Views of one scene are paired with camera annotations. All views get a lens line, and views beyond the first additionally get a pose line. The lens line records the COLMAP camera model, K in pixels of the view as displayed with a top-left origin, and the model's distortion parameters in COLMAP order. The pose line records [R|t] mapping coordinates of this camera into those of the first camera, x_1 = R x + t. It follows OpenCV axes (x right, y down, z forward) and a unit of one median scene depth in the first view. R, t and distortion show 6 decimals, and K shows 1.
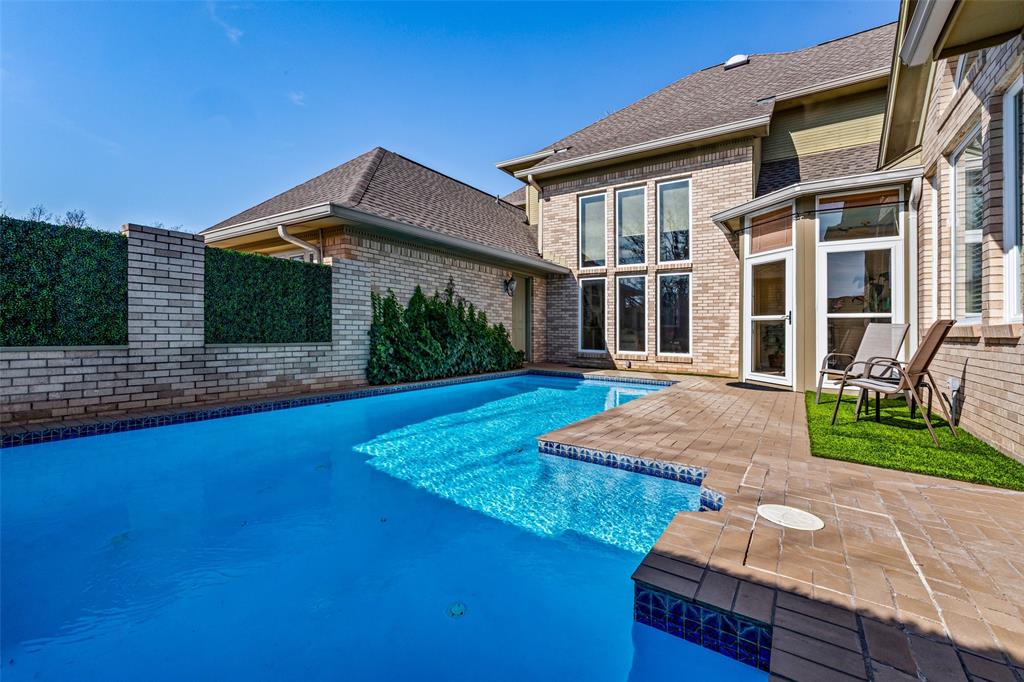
lens RADIAL K [[452.4, 0, 508.2], [0, 452.4, 324.4], [0, 0, 1]] dist [0.000593, 0.000120]
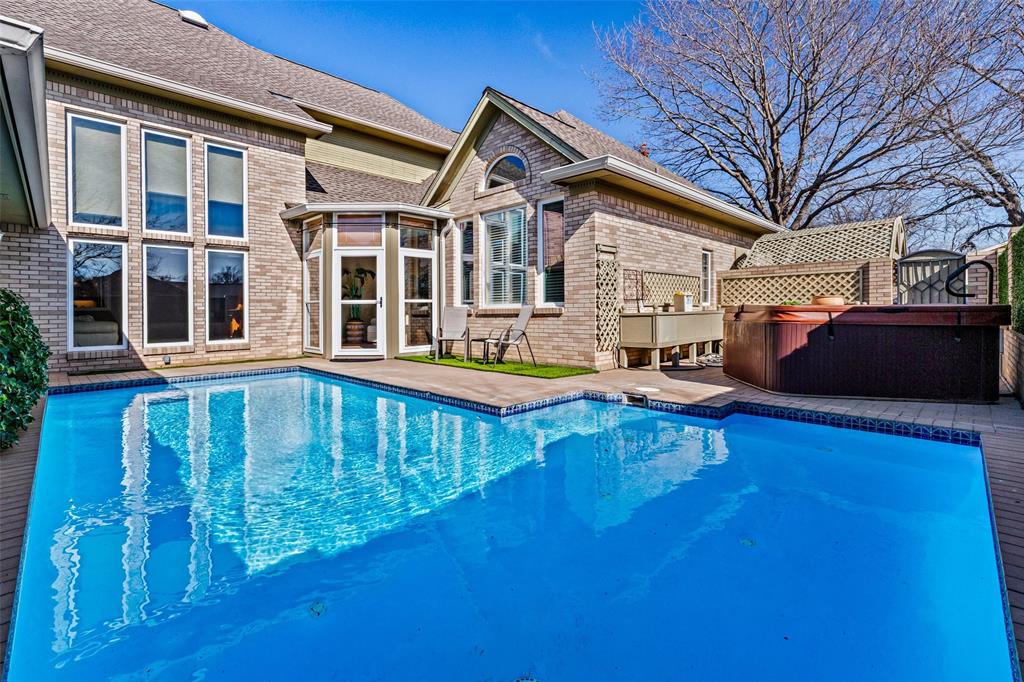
lens RADIAL K [[460.0, 0, 513.2], [0, 460.0, 305.3], [0, 0, 1]] dist [0.000532, -0.000050]
pose [[0.164188, -0.005915, 0.986411, -0.440847], [0.002357, 0.999982, 0.005604, -0.008839], [-0.986426, 0.001404, 0.164199, 0.300666]]
